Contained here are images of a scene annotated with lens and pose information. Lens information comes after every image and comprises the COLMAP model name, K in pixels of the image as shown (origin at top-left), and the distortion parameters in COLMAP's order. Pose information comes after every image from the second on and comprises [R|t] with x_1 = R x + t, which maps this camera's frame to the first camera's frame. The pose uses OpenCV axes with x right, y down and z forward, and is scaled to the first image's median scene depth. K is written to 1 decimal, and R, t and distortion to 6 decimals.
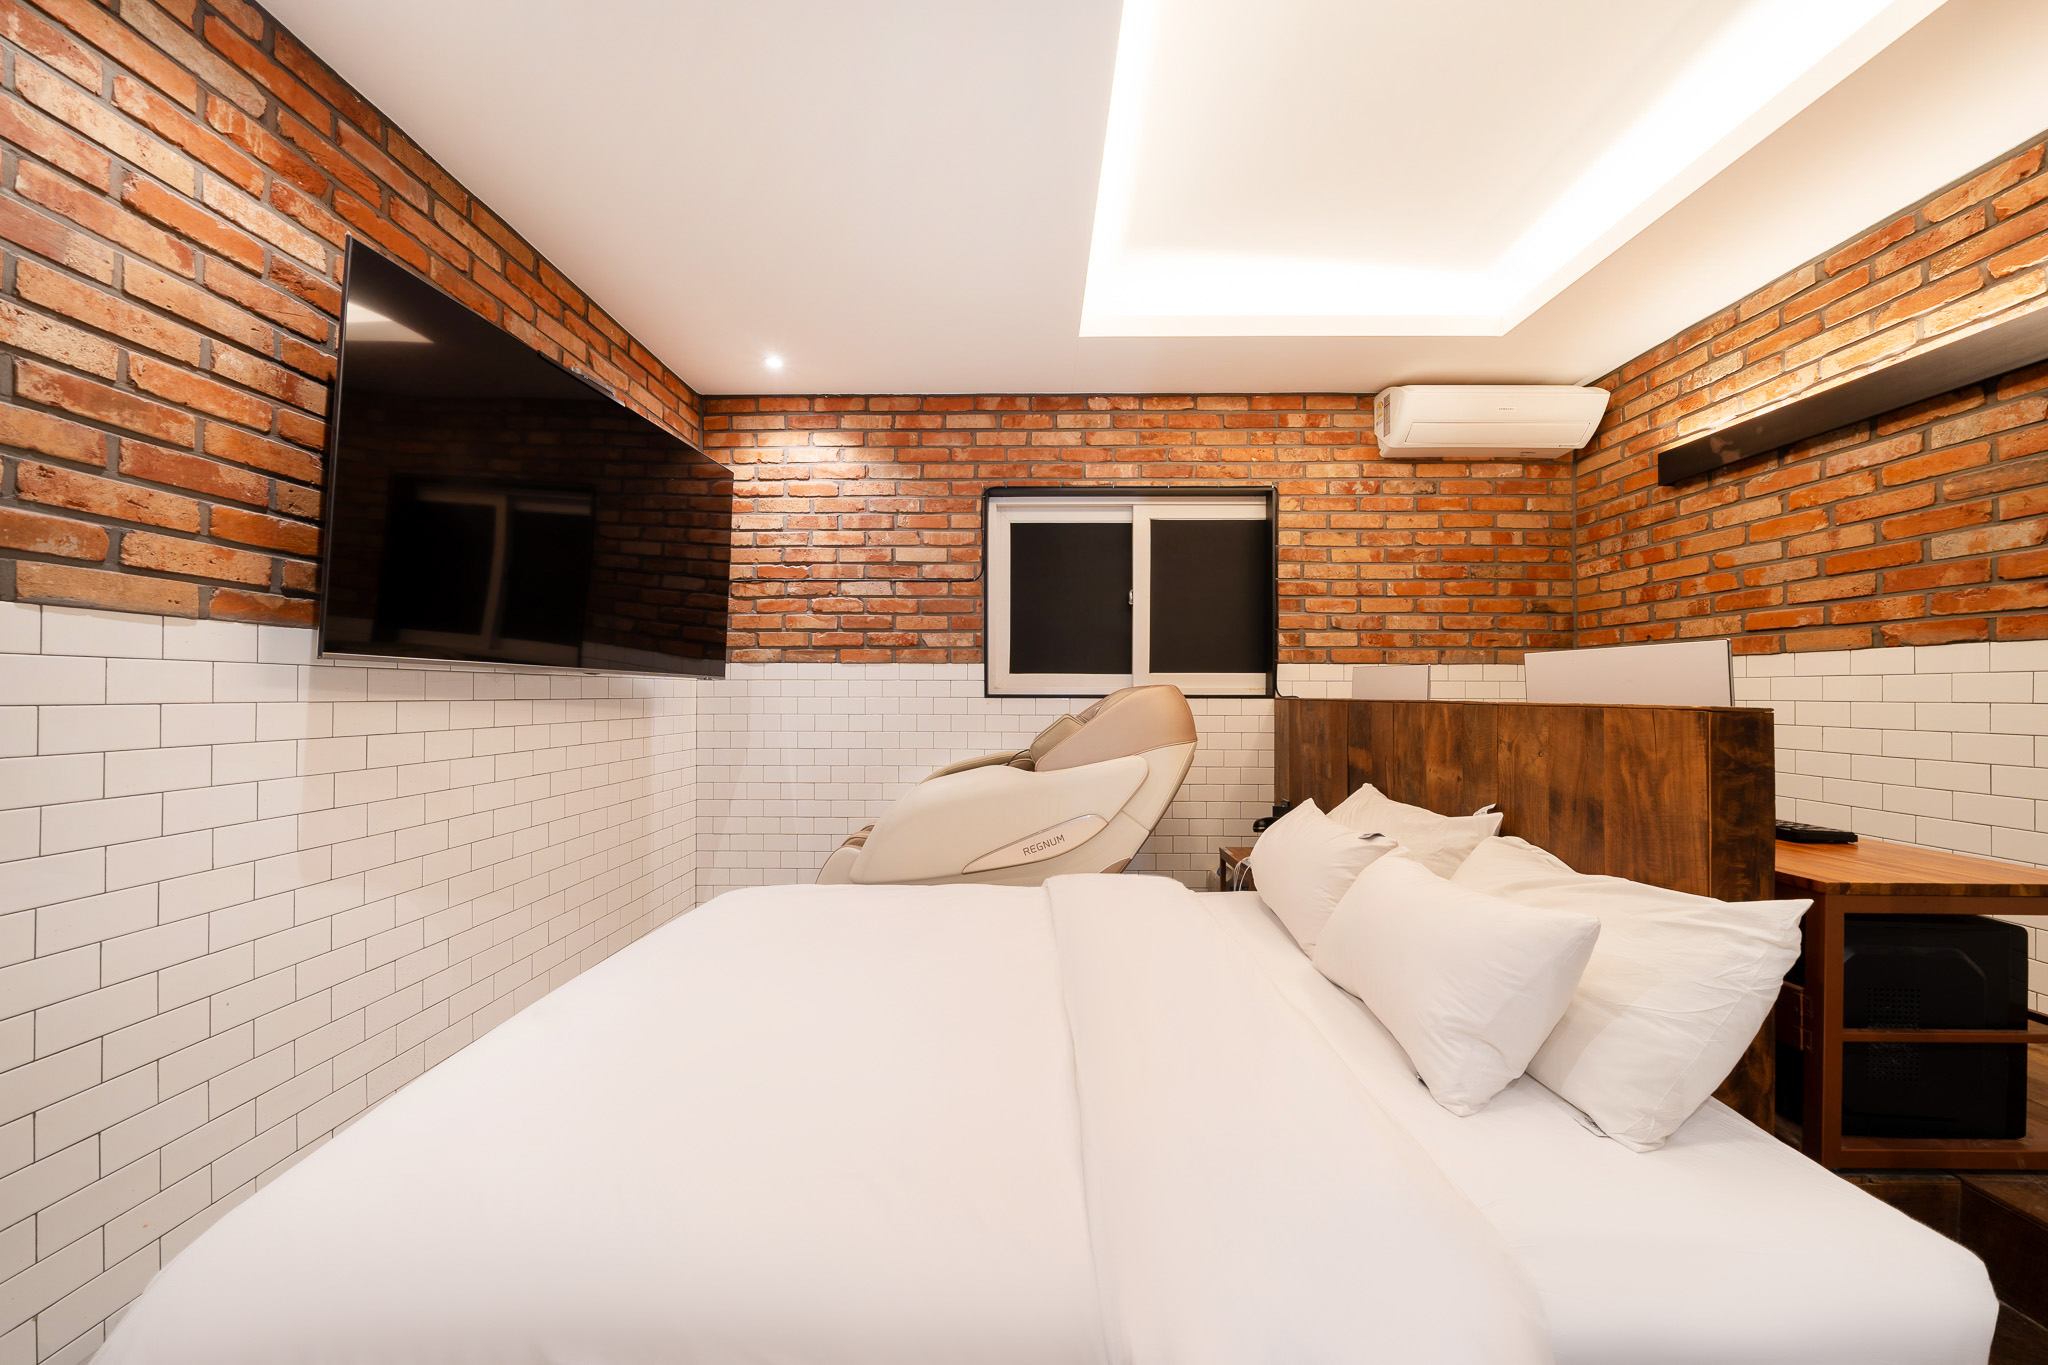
lens RADIAL K [[726.0, 0, 1001.8], [0, 726.0, 686.9], [0, 0, 1]] dist [-0.000191, -0.000022]
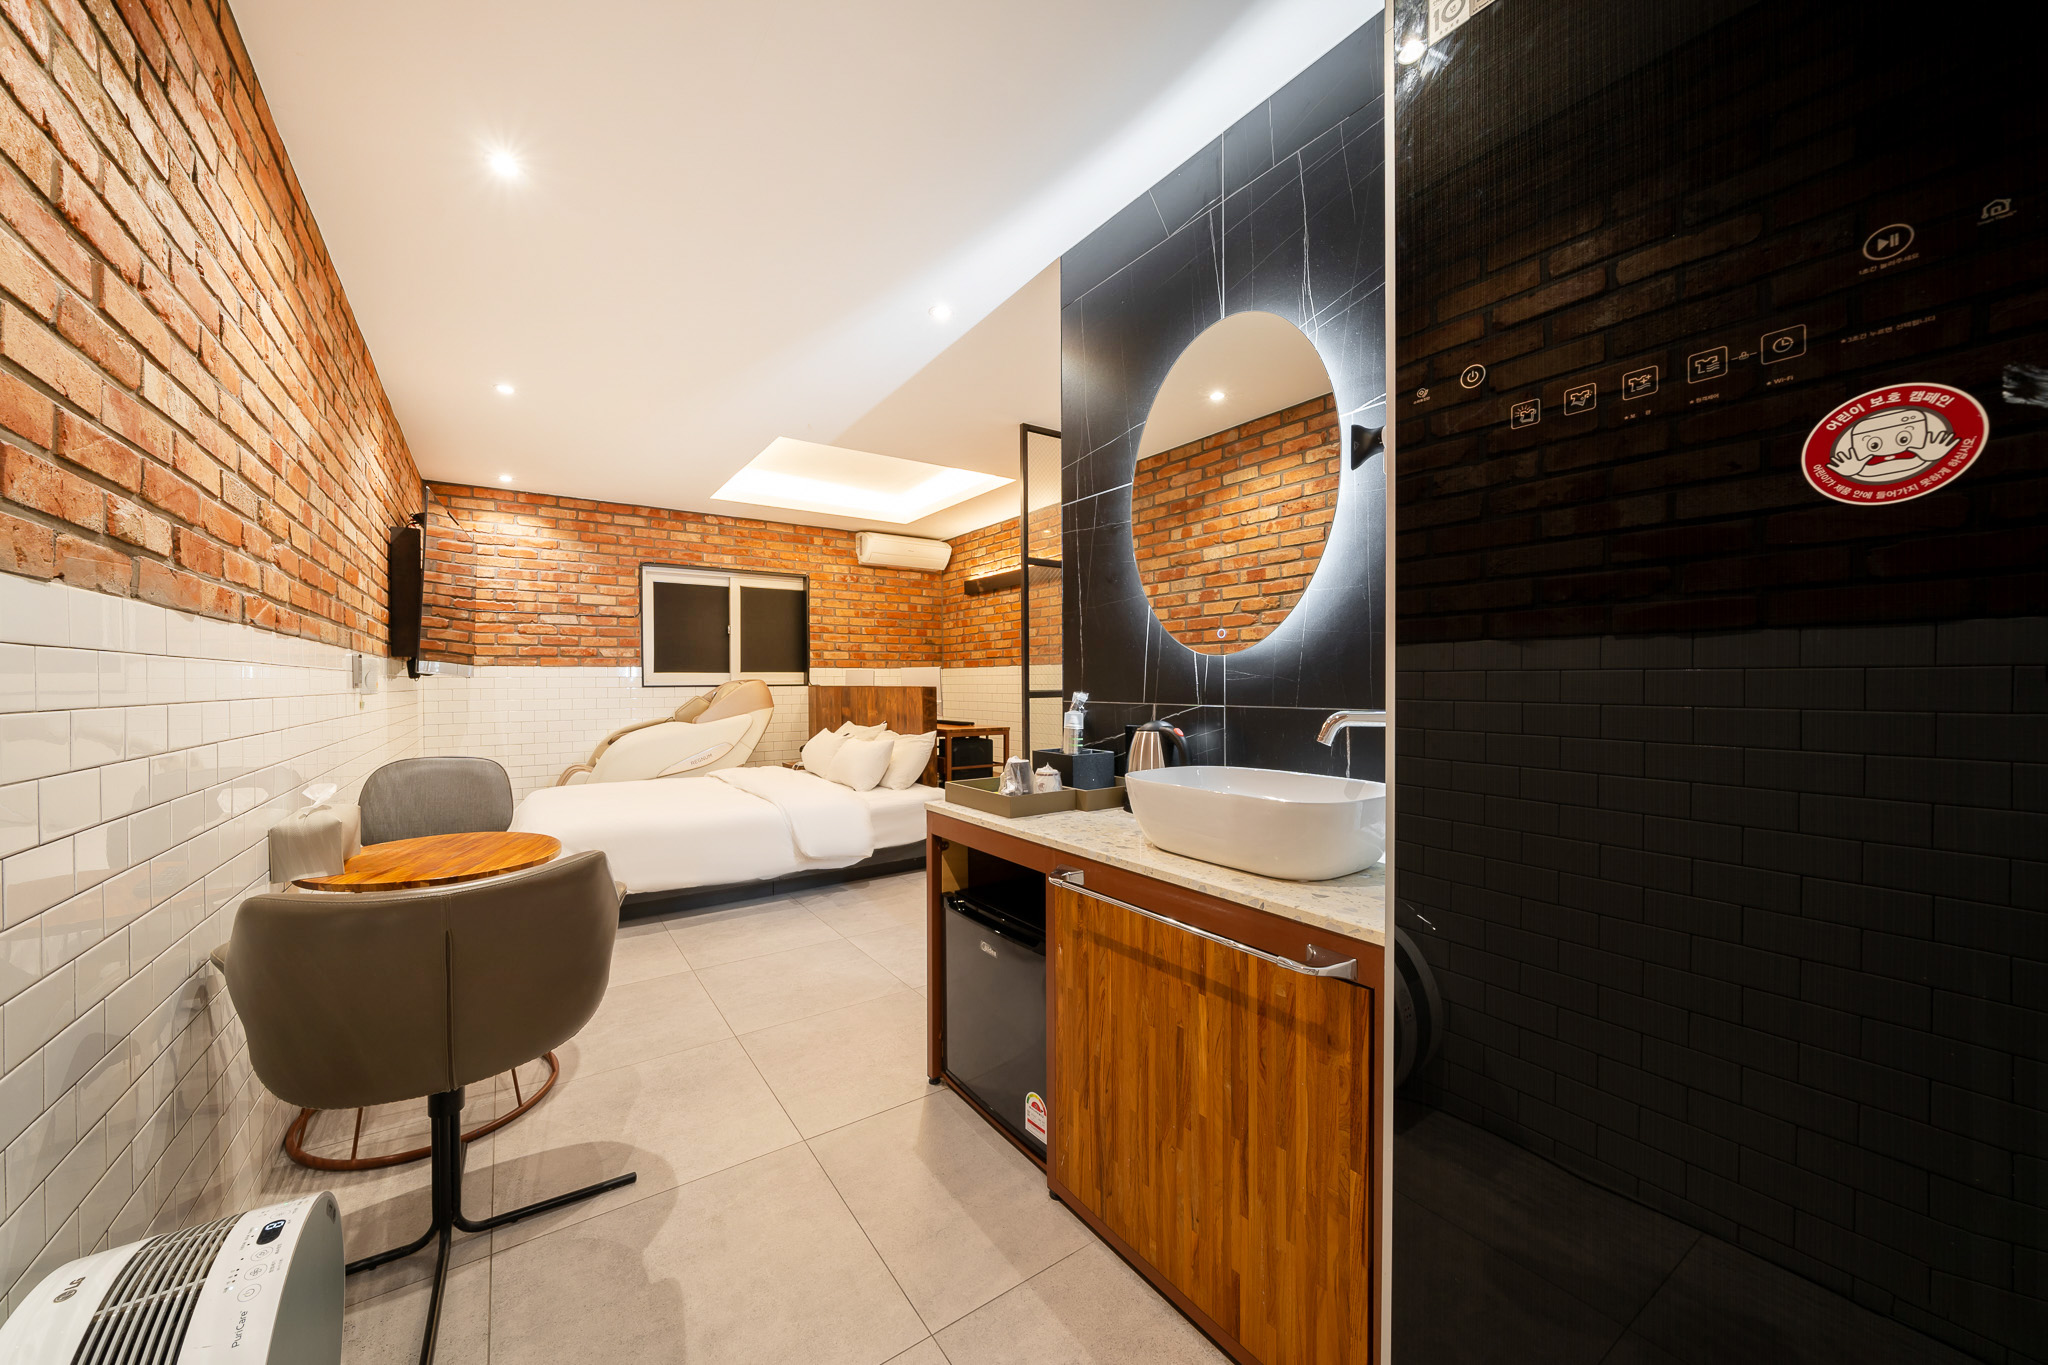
lens RADIAL K [[726.0, 0, 1001.8], [0, 726.0, 686.9], [0, 0, 1]] dist [-0.000191, -0.000022]
pose [[0.804950, -0.011501, 0.593231, -0.350829], [0.002290, 0.999865, 0.016276, -0.011472], [-0.593338, -0.011743, 0.804868, -0.847358]]
